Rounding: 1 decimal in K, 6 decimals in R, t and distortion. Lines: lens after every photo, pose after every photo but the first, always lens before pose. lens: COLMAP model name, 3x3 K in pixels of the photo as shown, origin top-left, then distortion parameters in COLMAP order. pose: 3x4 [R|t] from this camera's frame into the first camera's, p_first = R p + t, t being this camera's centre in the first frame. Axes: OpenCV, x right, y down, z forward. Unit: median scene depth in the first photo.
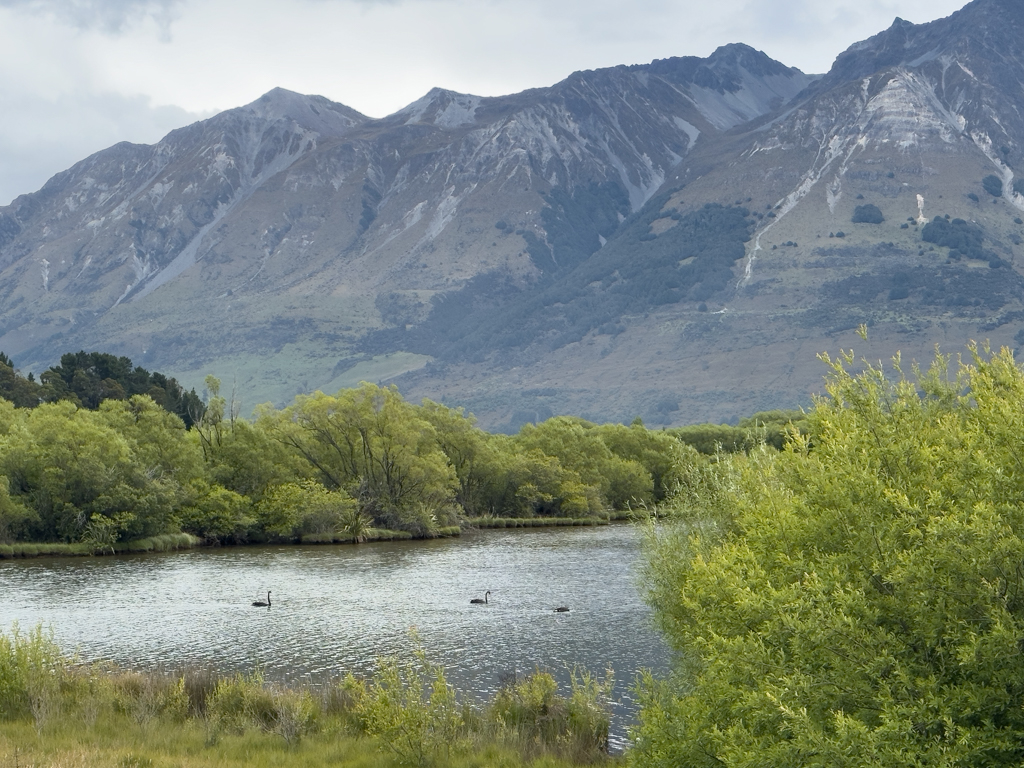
lens RADIAL K [[2110.8, 0, 512.3], [0, 2110.8, 384.7], [0, 0, 1]] dist [0.054980, 0.000000]
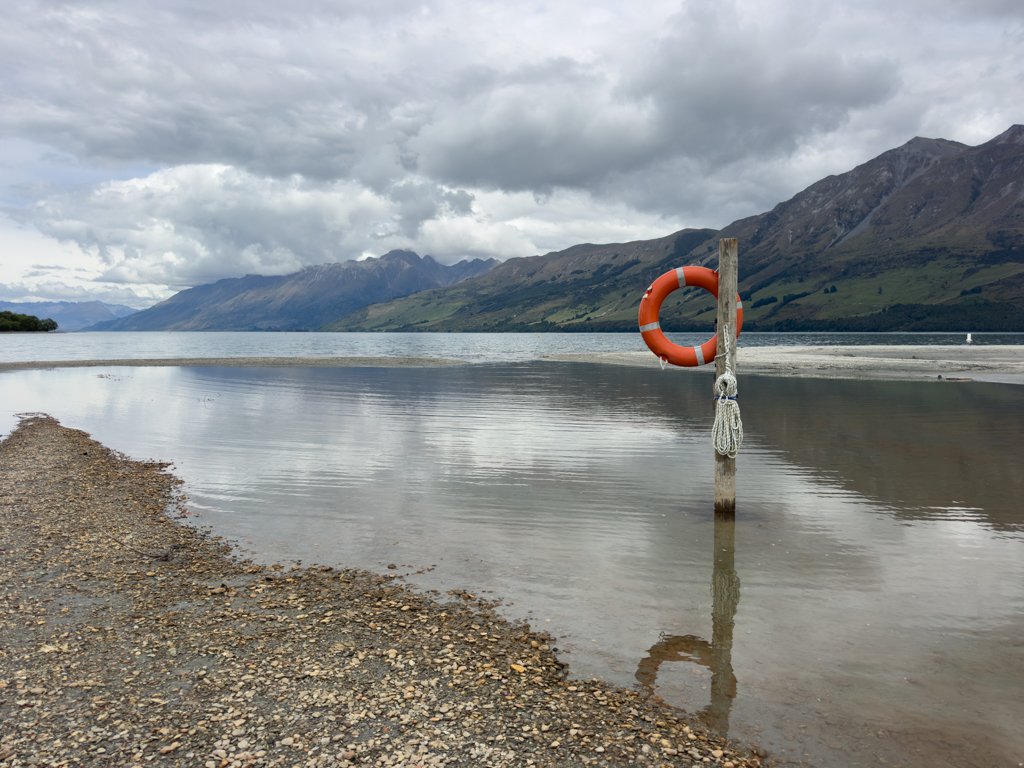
lens RADIAL K [[718.6, 0, 514.7], [0, 718.6, 384.3], [0, 0, 1]] dist [-0.000800, -0.003662]
pose [[0.835609, 0.049288, -0.547109, -0.053798], [0.013821, 0.993765, 0.110636, 0.009819], [0.549150, -0.100010, 0.829718, 0.253319]]
